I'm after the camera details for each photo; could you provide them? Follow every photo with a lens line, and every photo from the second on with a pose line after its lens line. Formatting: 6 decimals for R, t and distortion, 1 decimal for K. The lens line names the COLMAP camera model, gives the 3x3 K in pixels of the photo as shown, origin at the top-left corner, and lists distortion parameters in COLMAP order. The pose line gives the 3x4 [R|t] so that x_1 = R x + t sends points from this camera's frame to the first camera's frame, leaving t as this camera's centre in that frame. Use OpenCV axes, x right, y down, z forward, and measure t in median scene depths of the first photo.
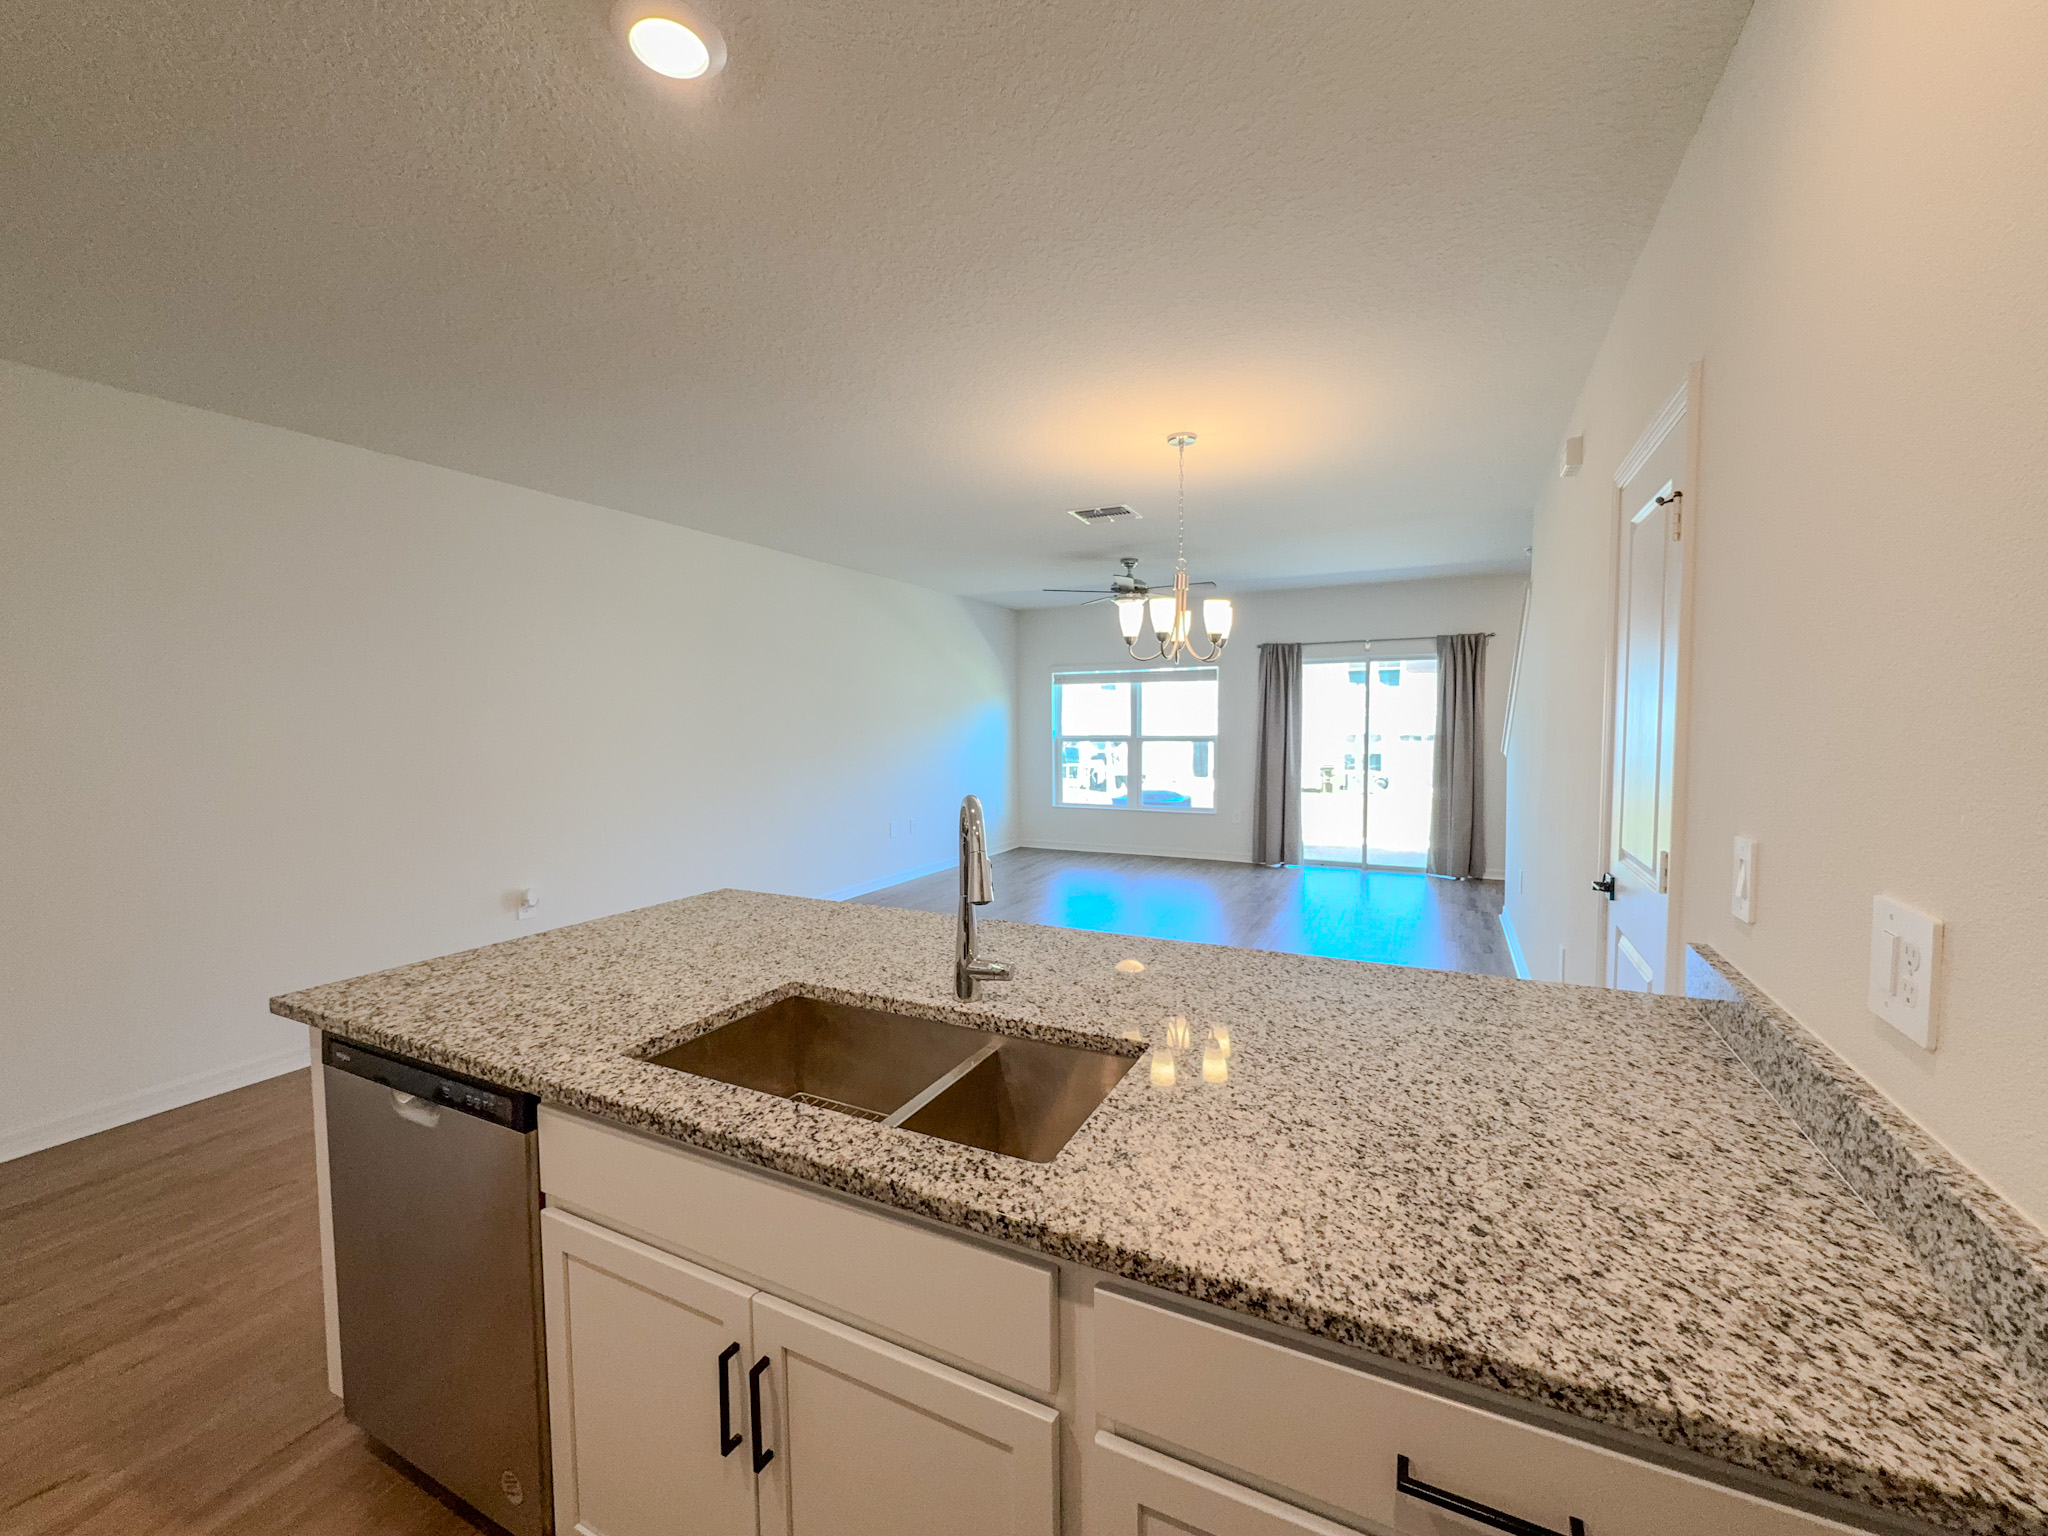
lens RADIAL K [[815.3, 0, 1026.2], [0, 815.3, 768.3], [0, 0, 1]] dist [-0.001292, -0.000166]
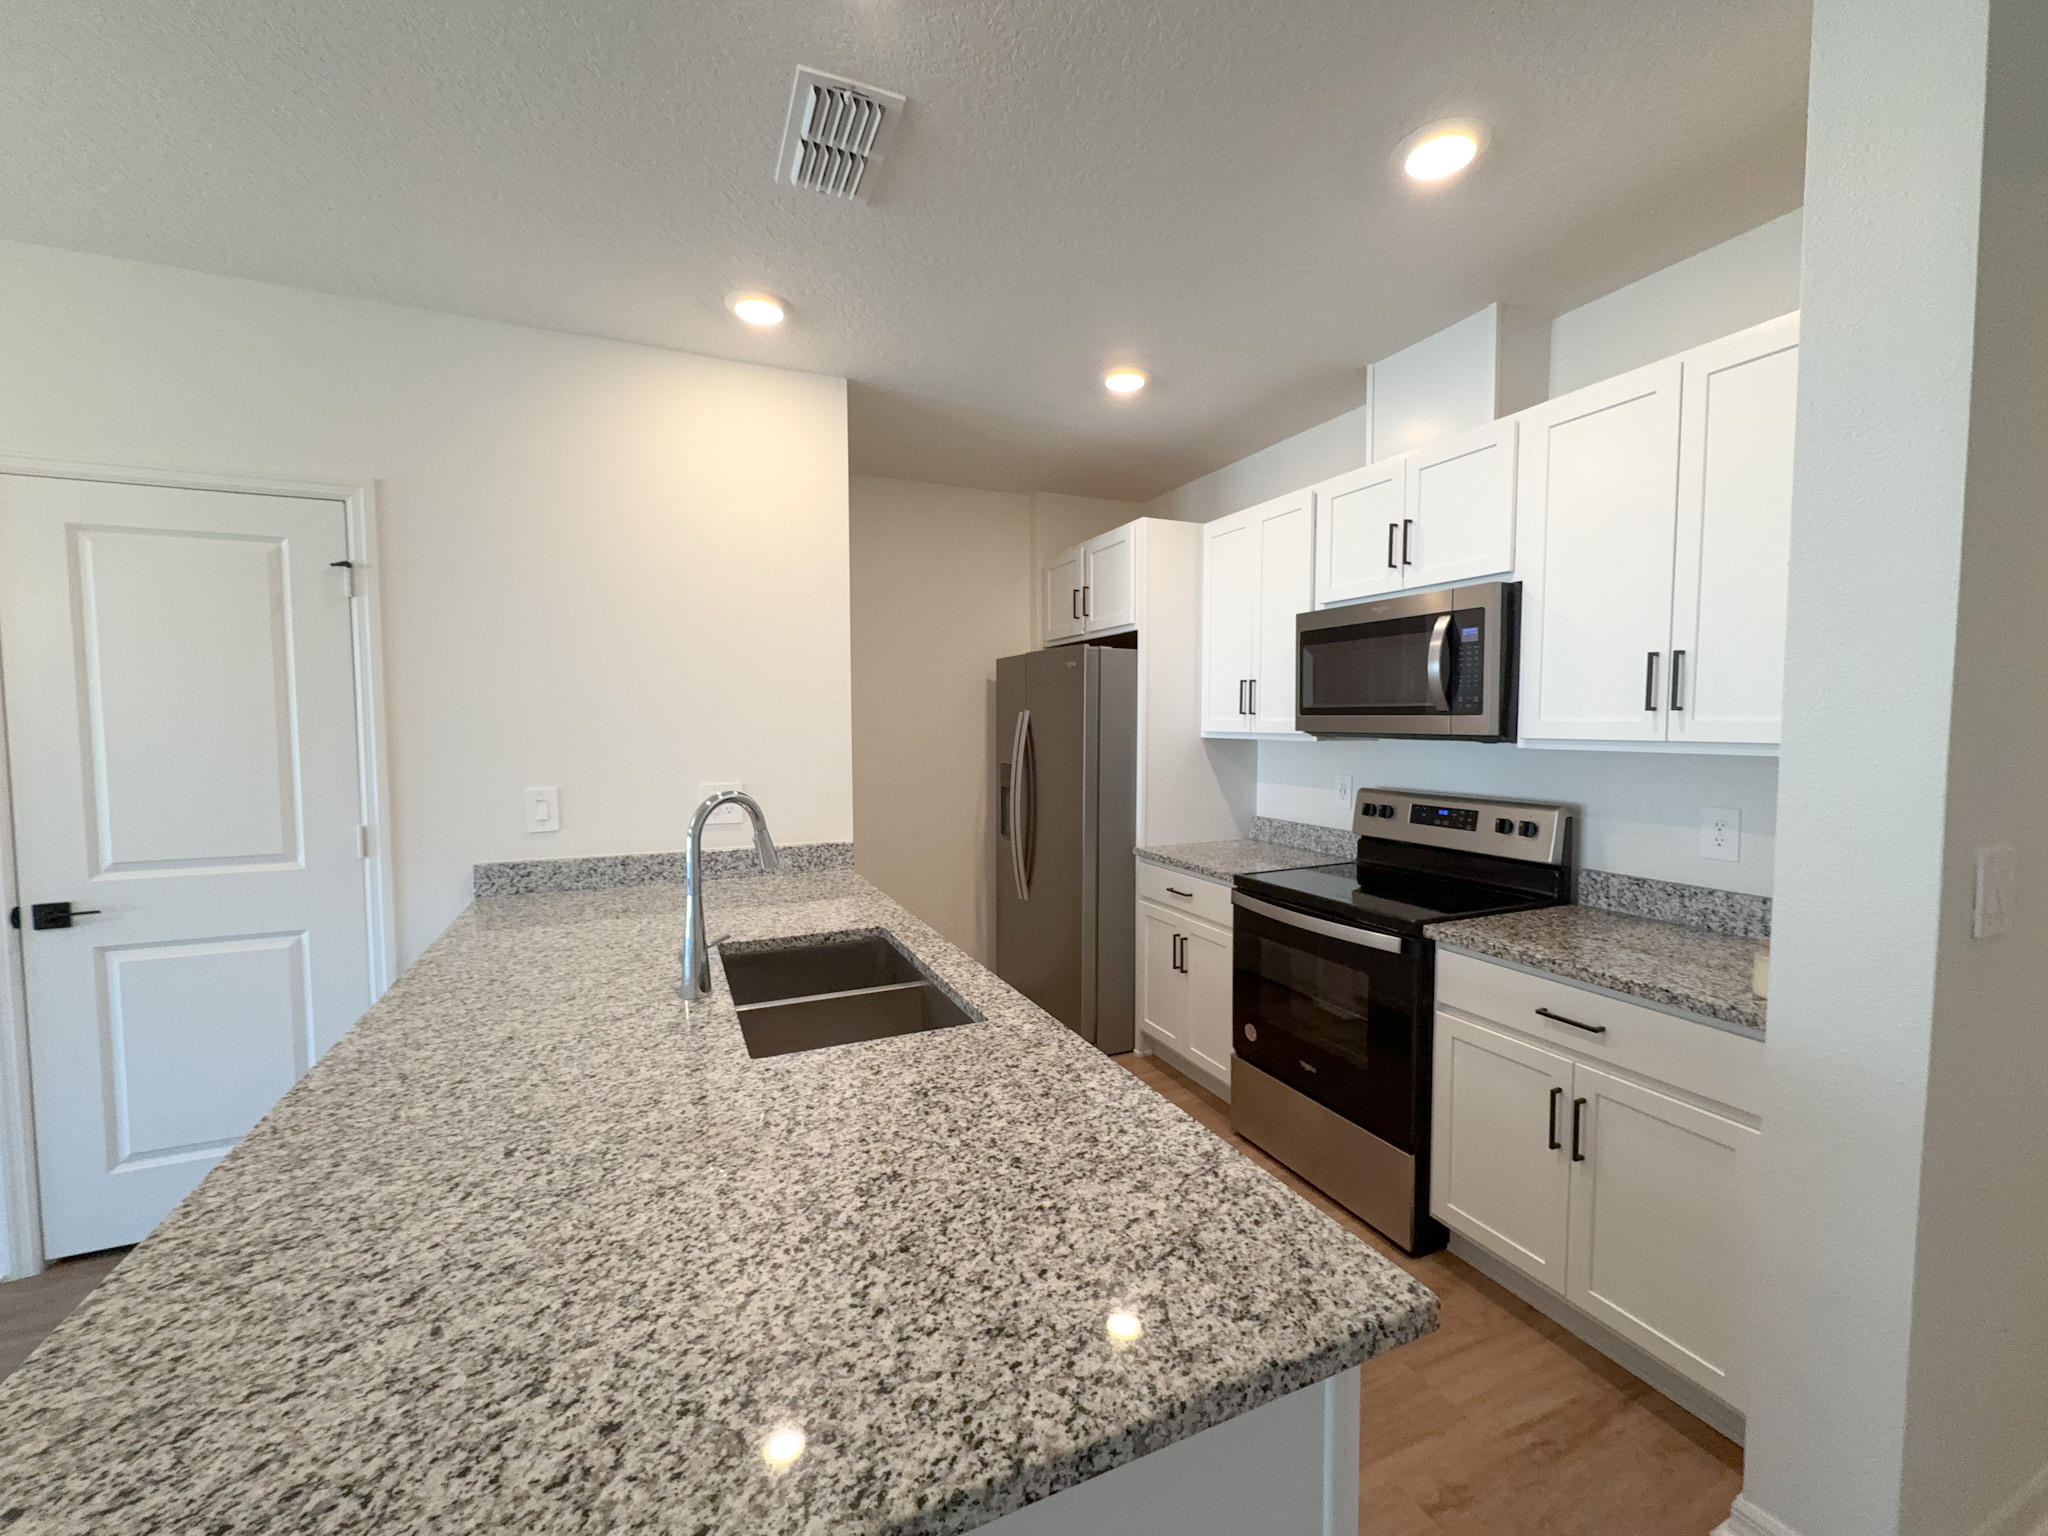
lens RADIAL K [[815.3, 0, 1015.1], [0, 815.3, 762.5], [0, 0, 1]] dist [-0.001292, -0.000166]
pose [[-0.757899, -0.024326, 0.651919, -1.088069], [0.048145, 0.994494, 0.093081, -0.090093], [-0.650593, 0.101932, -0.752554, 1.552786]]
